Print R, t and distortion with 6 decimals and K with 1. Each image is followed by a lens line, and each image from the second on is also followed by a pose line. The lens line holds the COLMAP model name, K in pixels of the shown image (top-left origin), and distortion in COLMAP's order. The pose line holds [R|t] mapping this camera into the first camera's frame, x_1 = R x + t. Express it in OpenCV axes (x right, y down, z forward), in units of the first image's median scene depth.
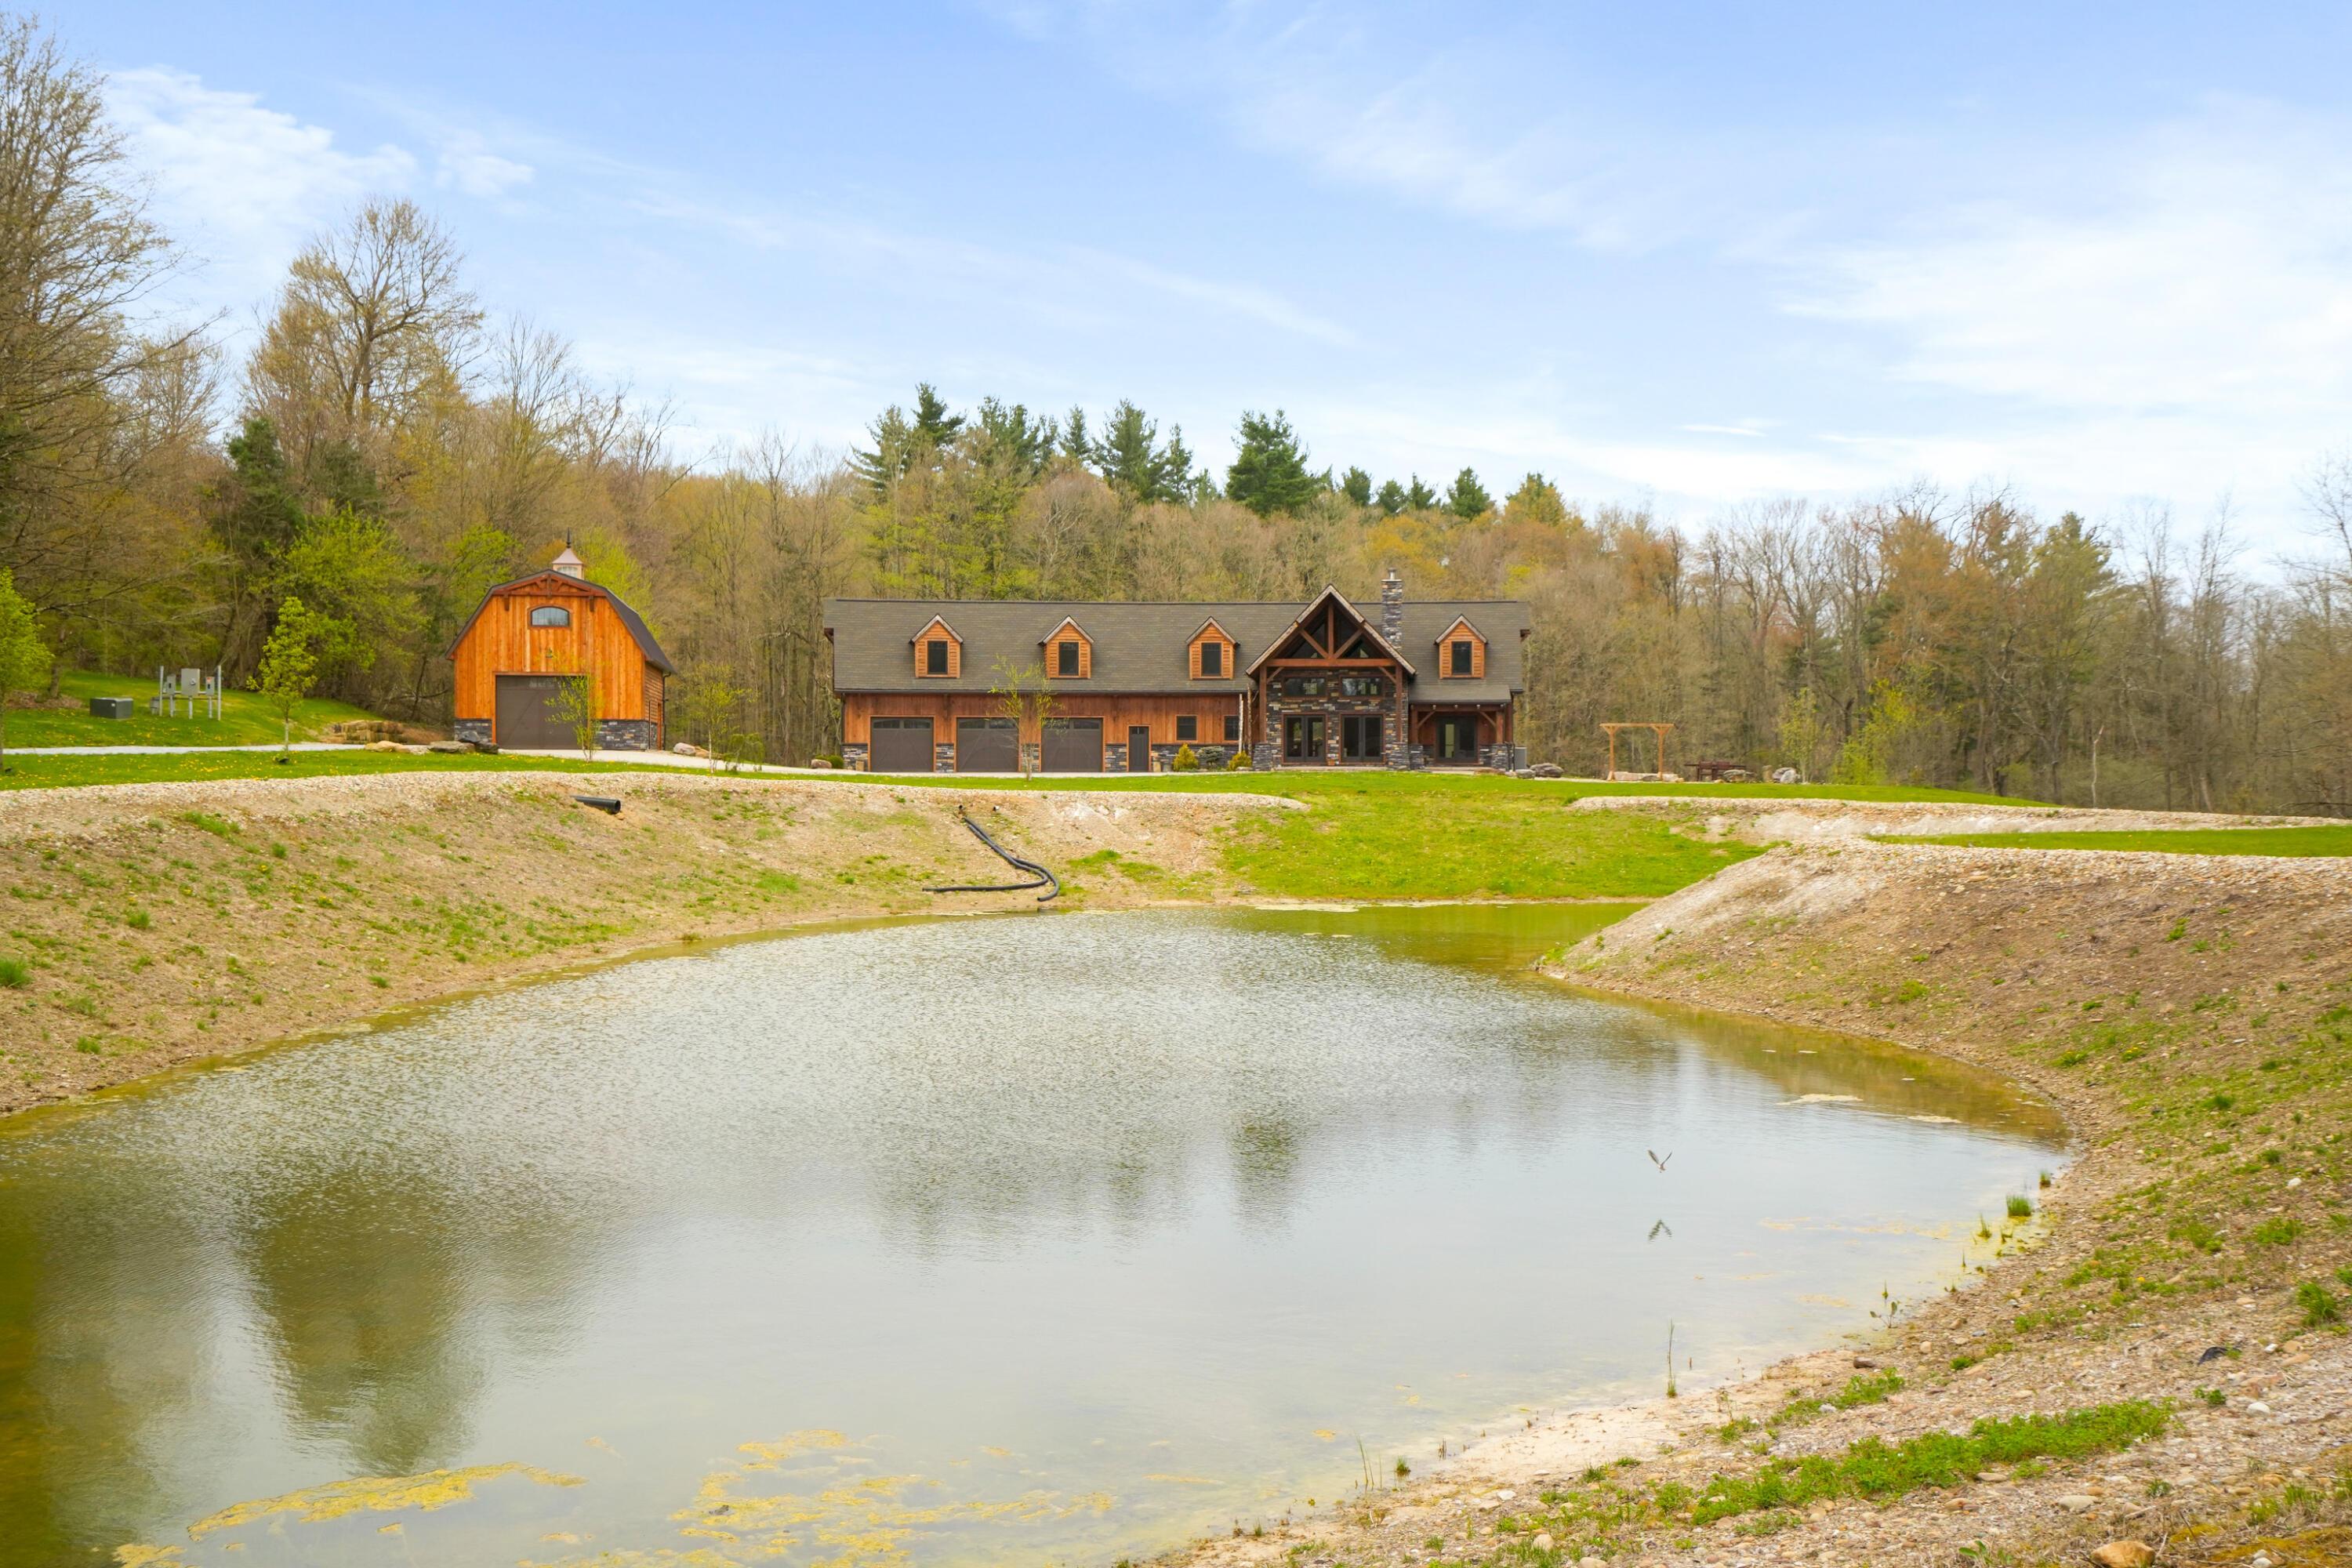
lens RADIAL K [[2418.2, 0, 1176.0], [0, 2418.2, 784.0], [0, 0, 1]] dist [0.001899, 0.000401]
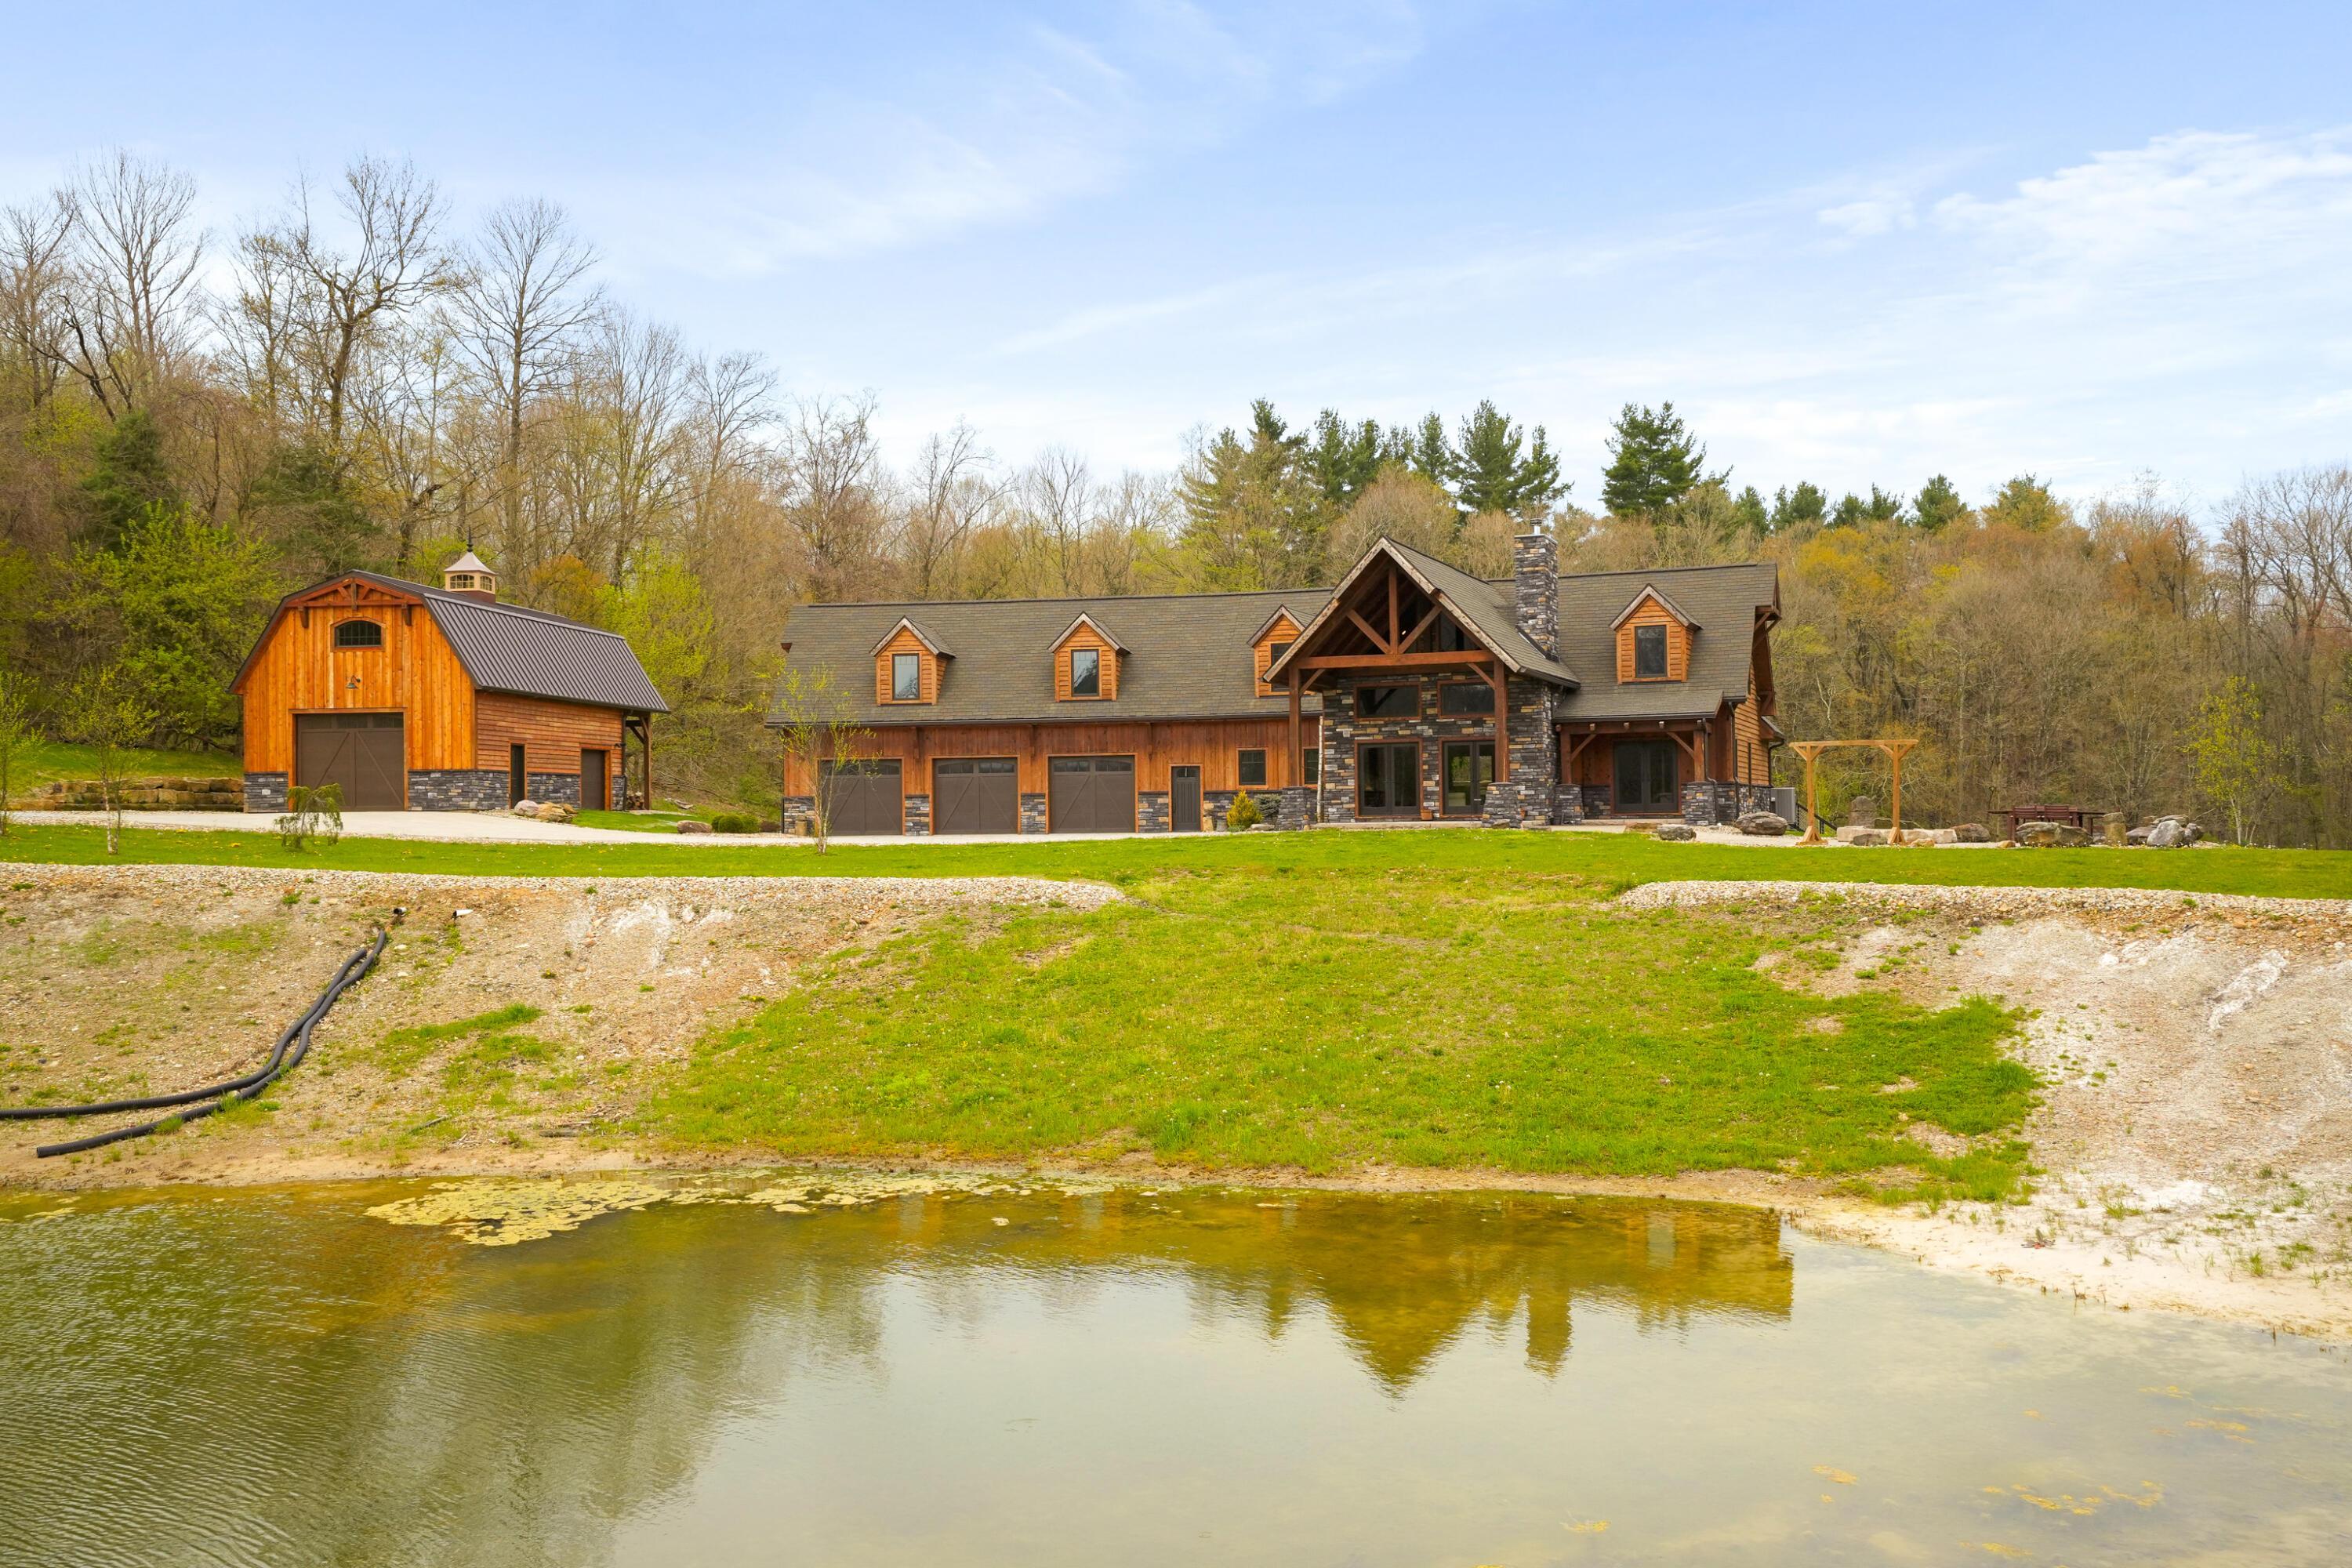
lens RADIAL K [[2025.8, 0, 1176.0], [0, 2025.8, 784.0], [0, 0, 1]] dist [-0.004355, 0.110234]
pose [[0.954287, -0.017191, -0.298397, 0.159163], [0.010593, 0.999663, -0.023715, -0.004846], [0.298704, 0.019470, 0.954147, 0.445098]]
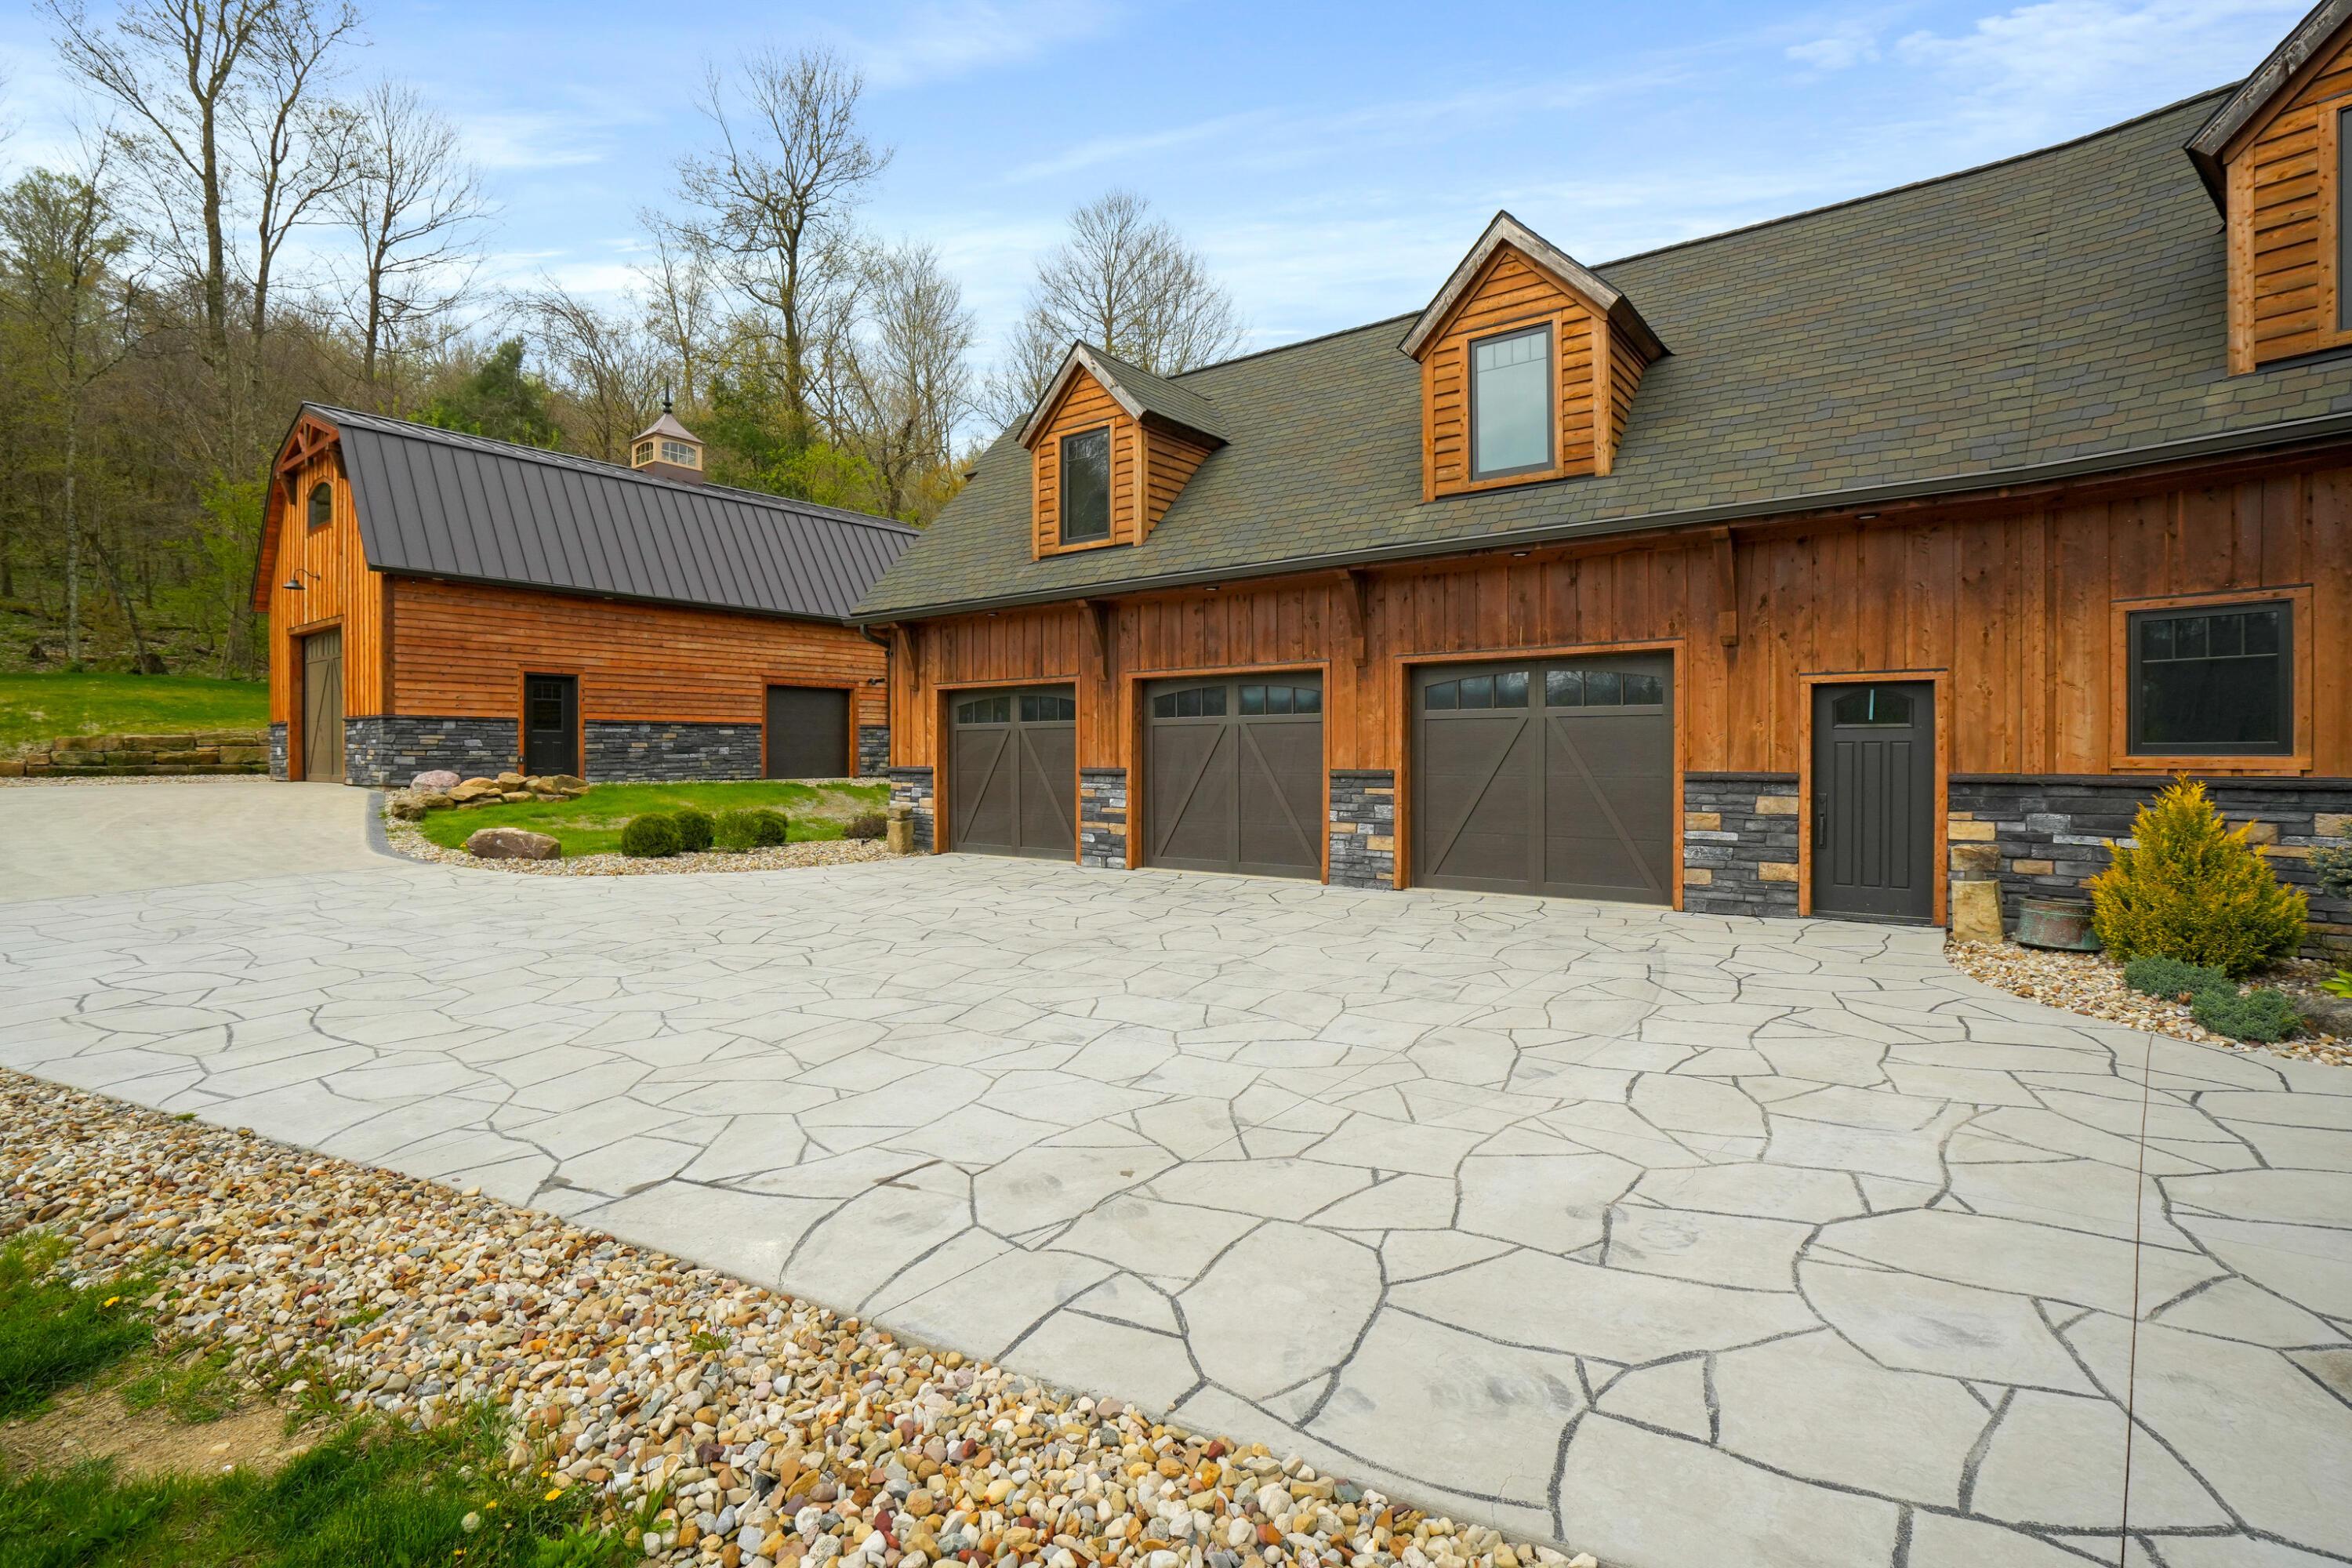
lens RADIAL K [[1095.0, 0, 1190.4], [0, 1095.0, 753.1], [0, 0, 1]] dist [-0.025302, 0.000375]
pose [[0.697217, -0.003860, -0.716850, 0.008676], [0.000117, 0.999986, -0.005271, -0.018000], [0.716860, 0.003591, 0.697208, 0.913647]]
